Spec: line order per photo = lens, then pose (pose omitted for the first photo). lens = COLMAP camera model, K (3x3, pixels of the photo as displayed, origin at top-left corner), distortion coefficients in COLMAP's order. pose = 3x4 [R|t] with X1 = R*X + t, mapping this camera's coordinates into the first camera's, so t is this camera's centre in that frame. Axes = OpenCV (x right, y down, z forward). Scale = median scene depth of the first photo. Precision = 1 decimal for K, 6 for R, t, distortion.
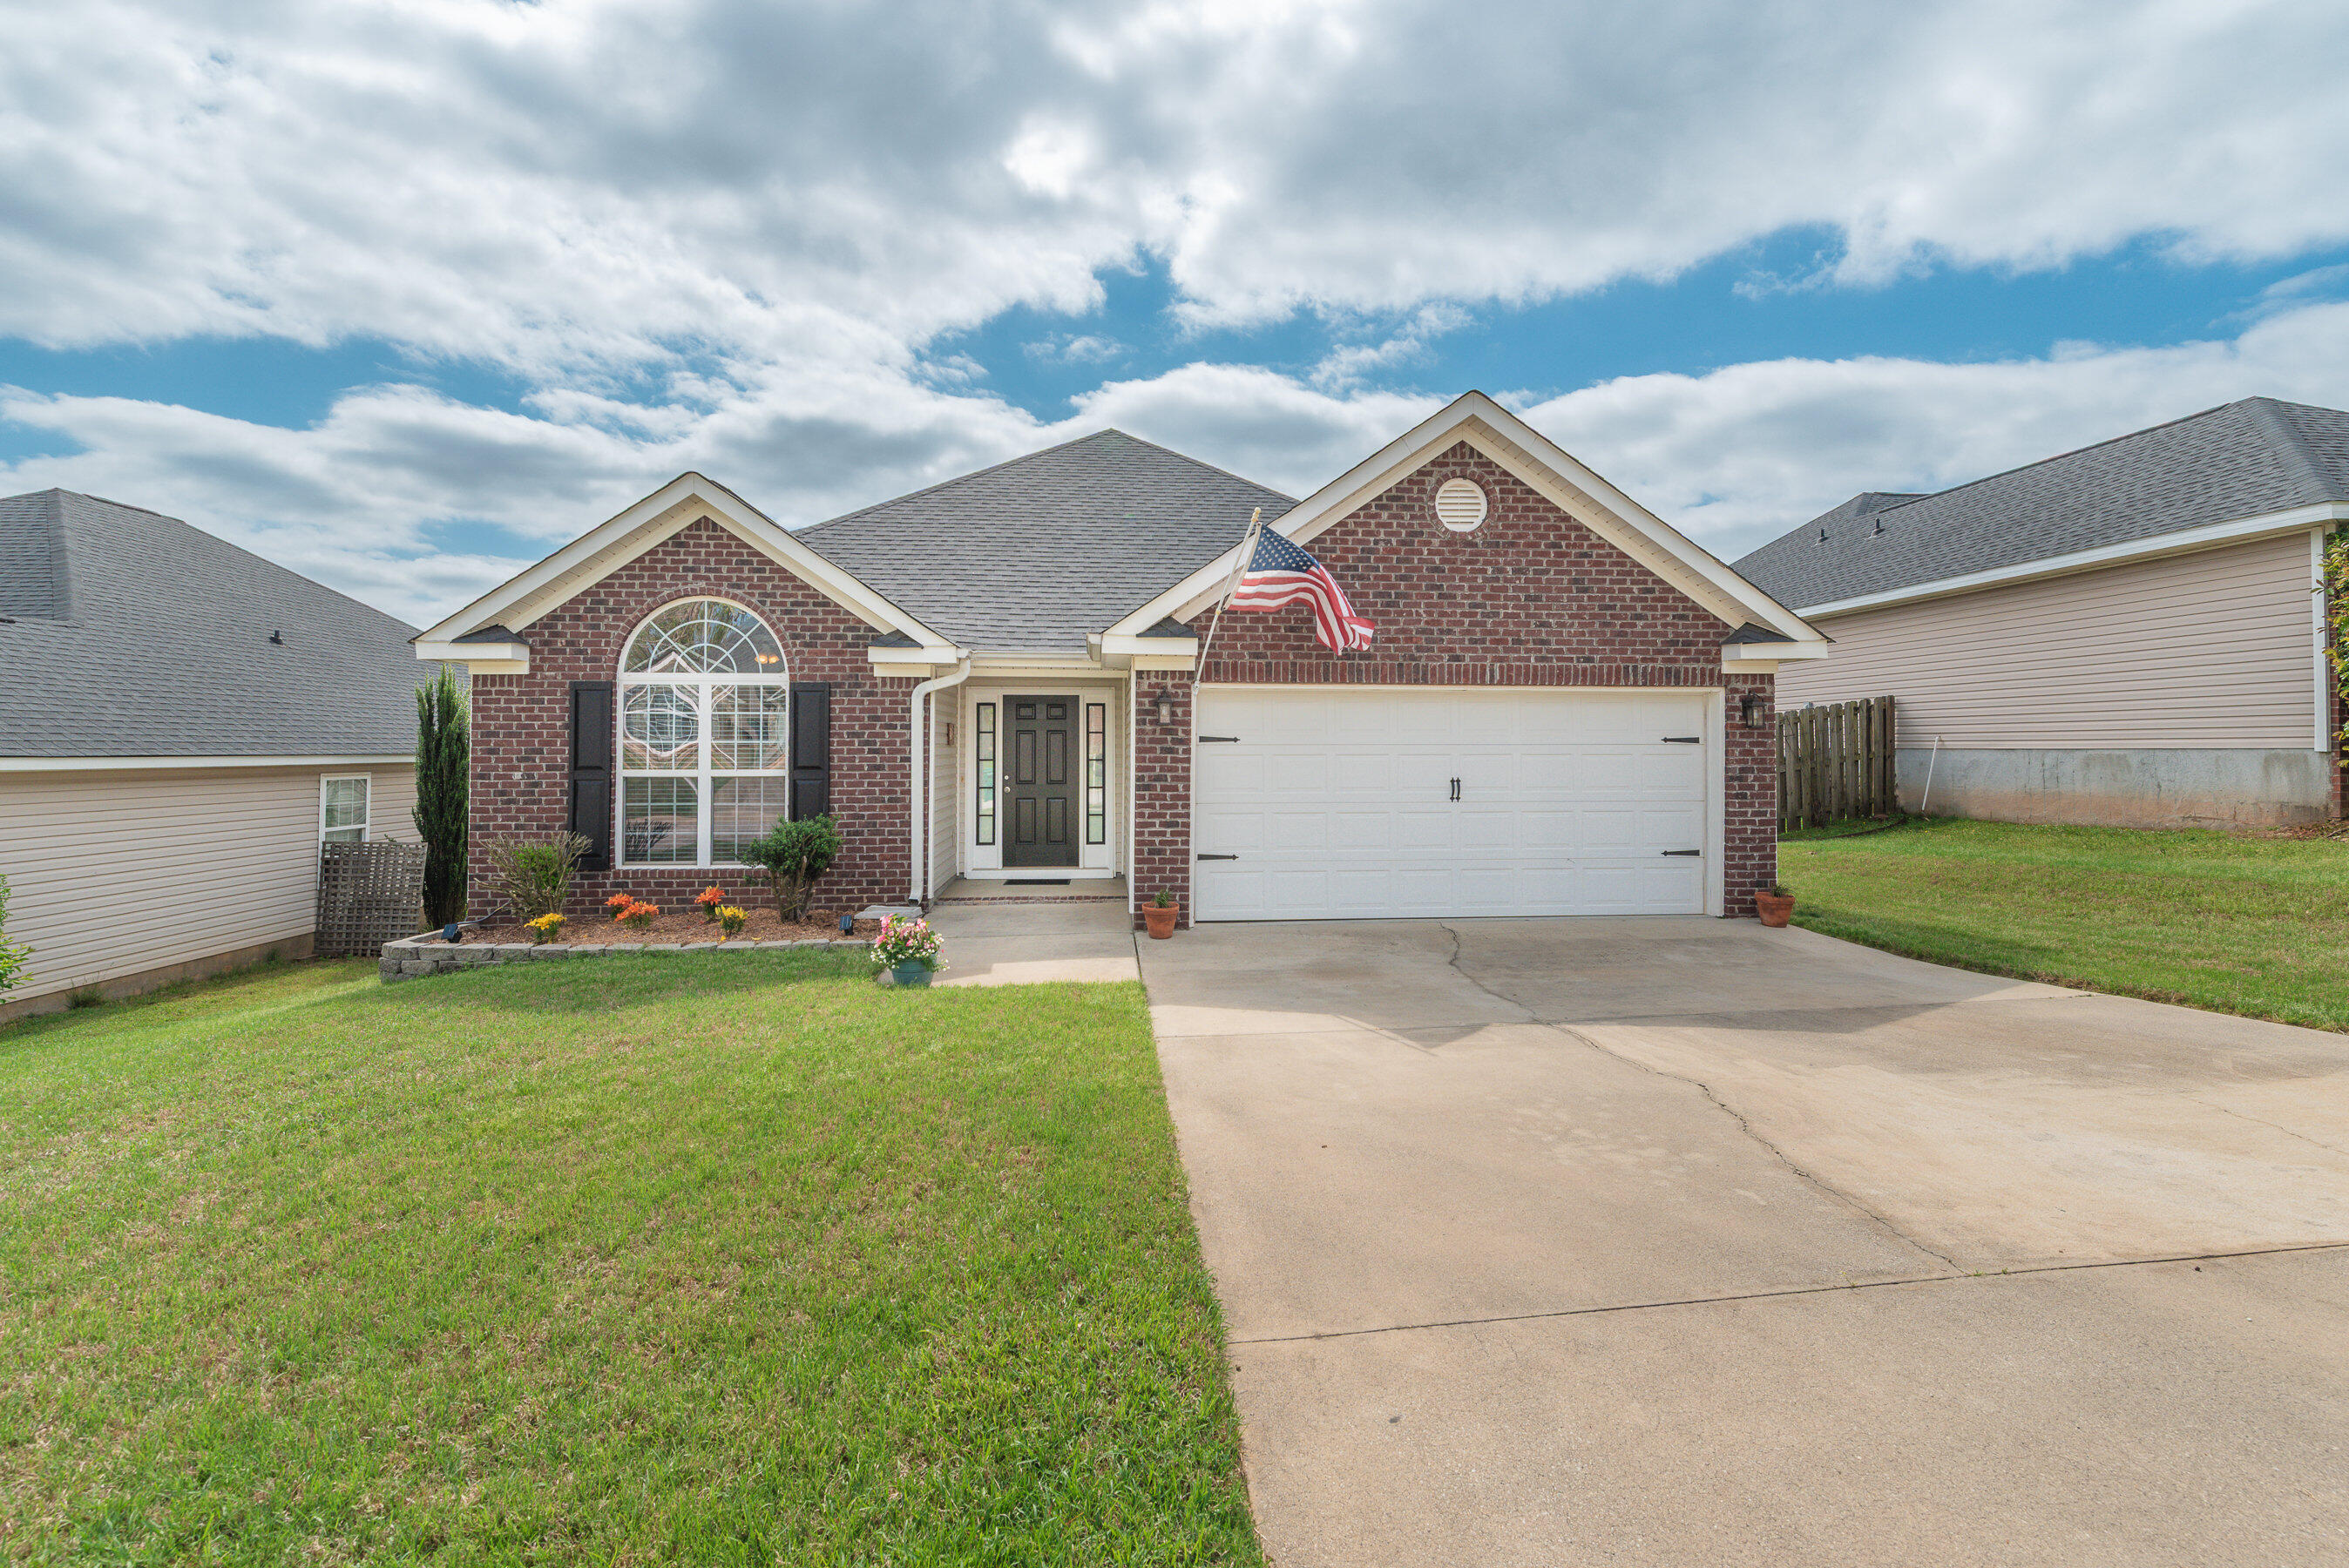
lens RADIAL K [[1018.2, 0, 1177.6], [0, 1018.2, 726.4], [0, 0, 1]] dist [0.004317, -0.000008]
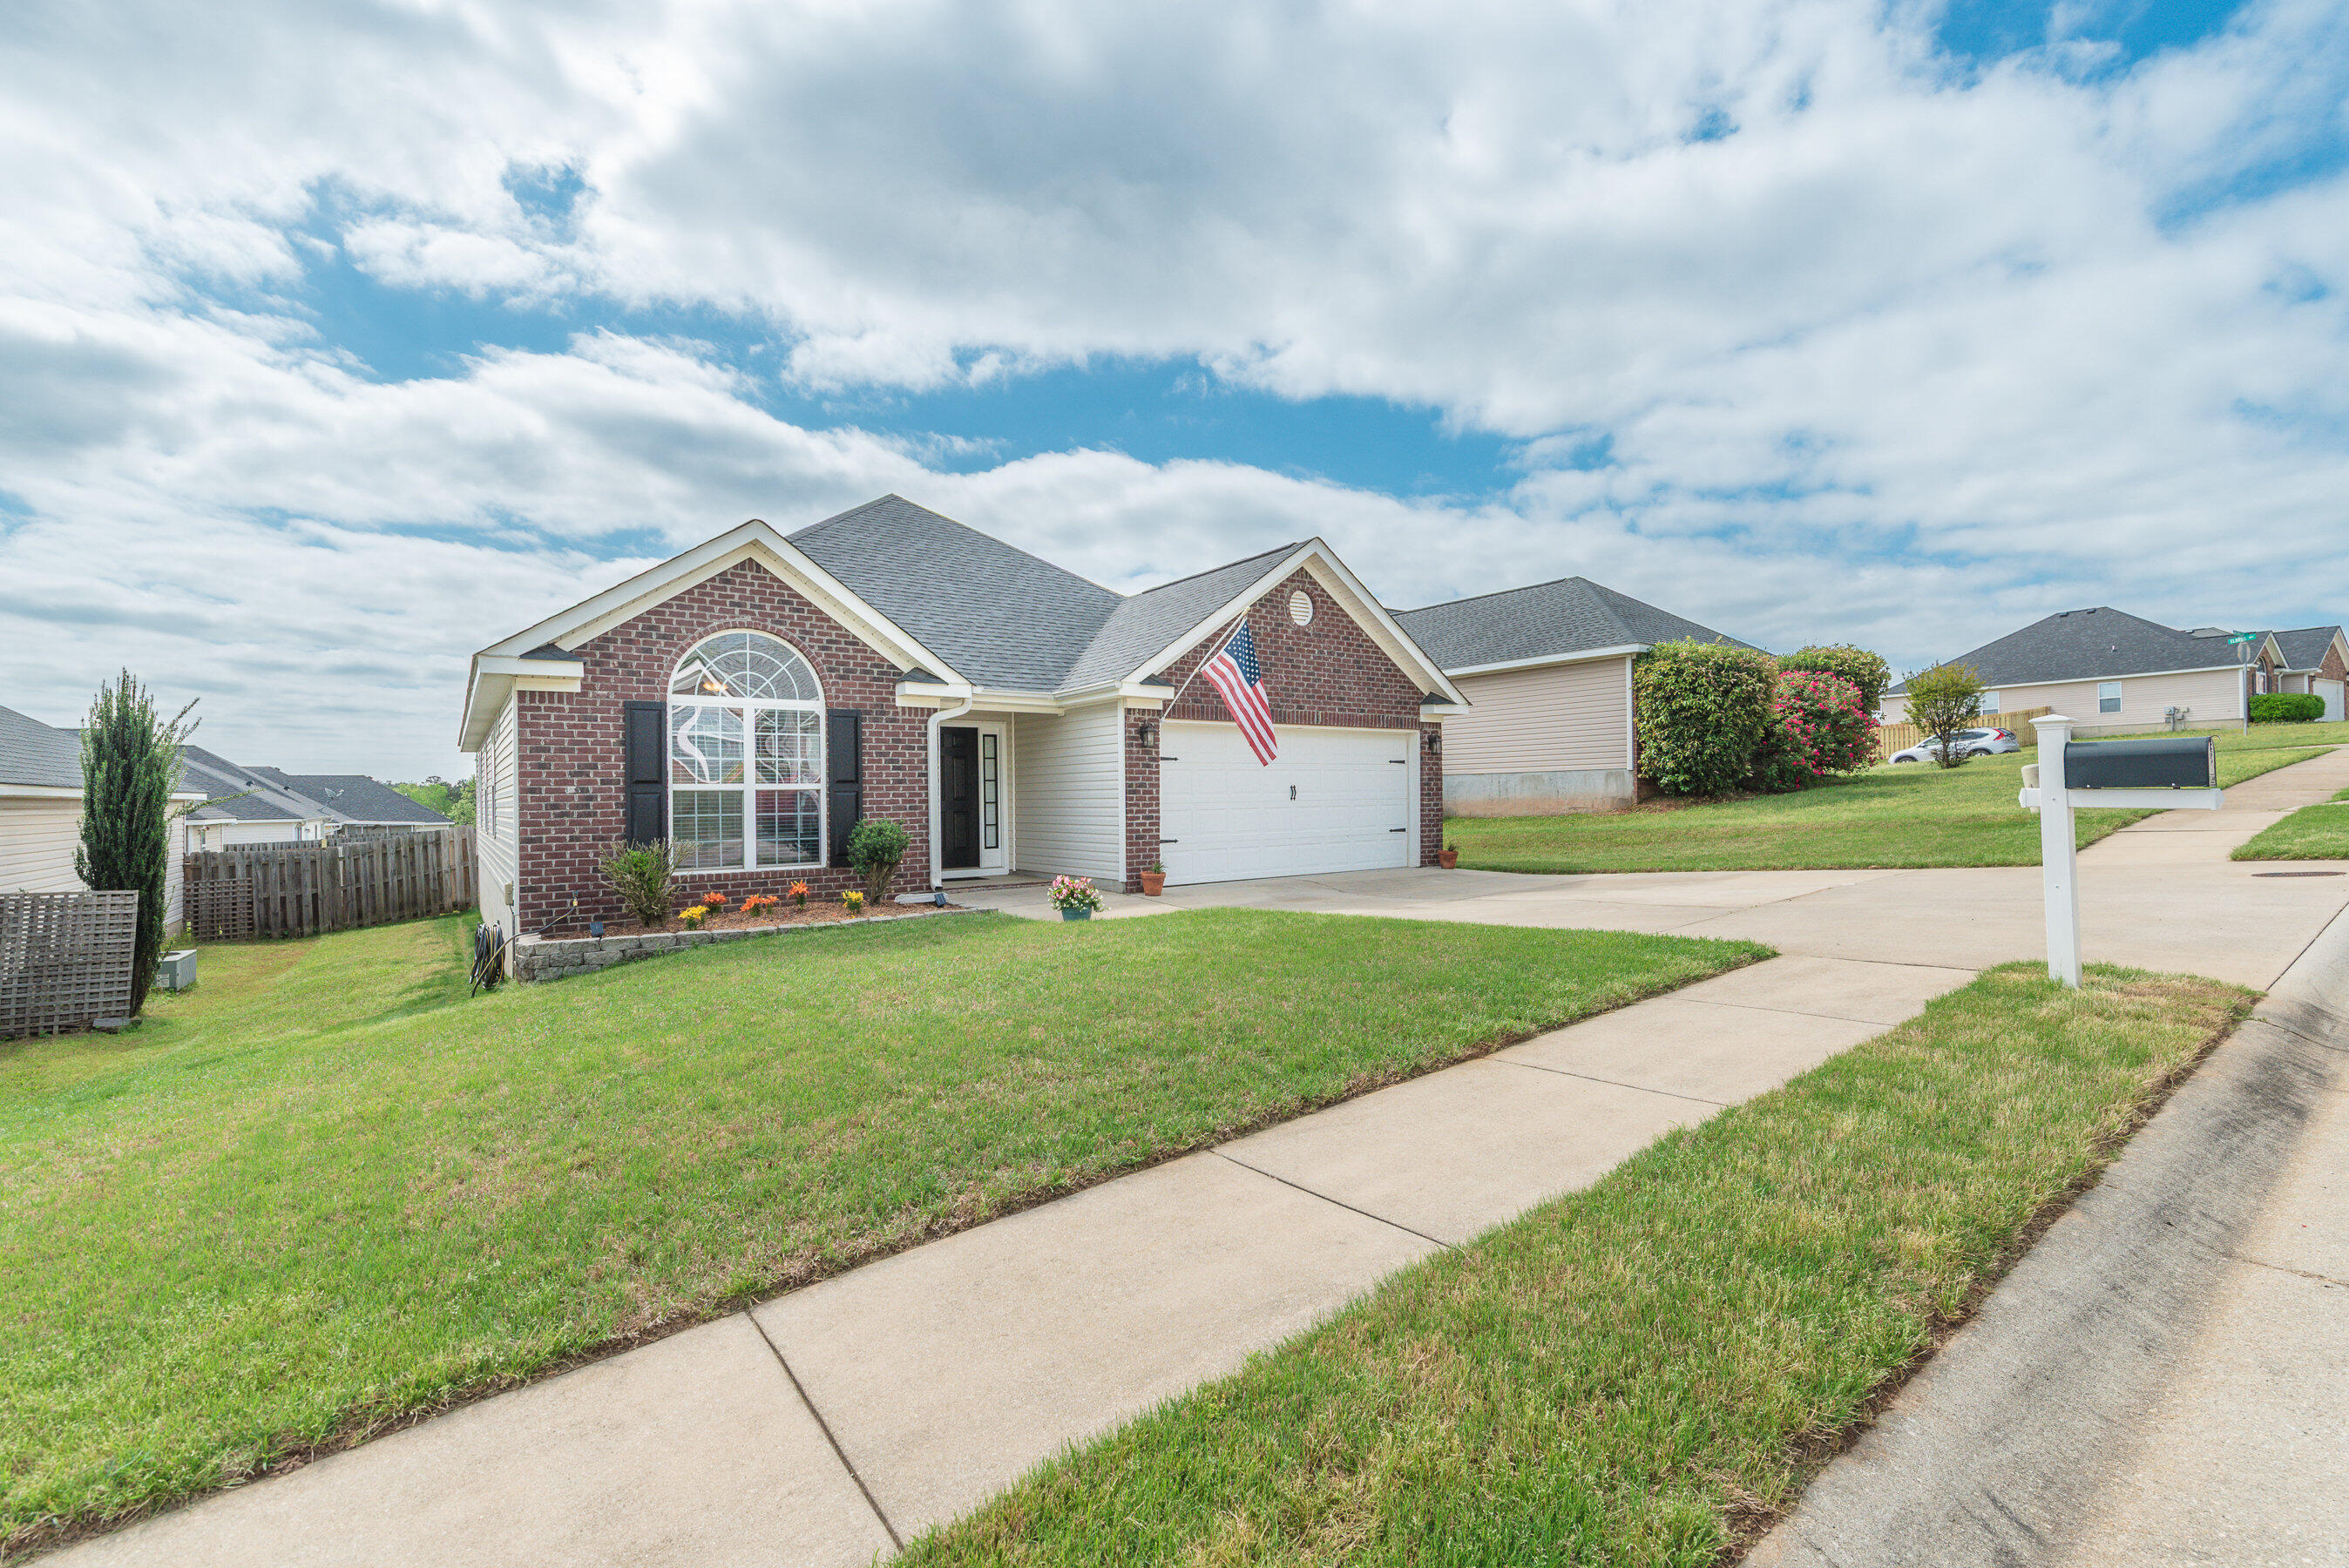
lens RADIAL K [[1026.2, 0, 1173.2], [0, 1026.2, 794.9], [0, 0, 1]] dist [-0.000894, -0.000294]
pose [[0.849442, -0.011123, 0.527565, -0.674139], [0.002764, 0.999858, 0.016631, 0.037778], [-0.527675, -0.012669, 0.849352, -0.212633]]
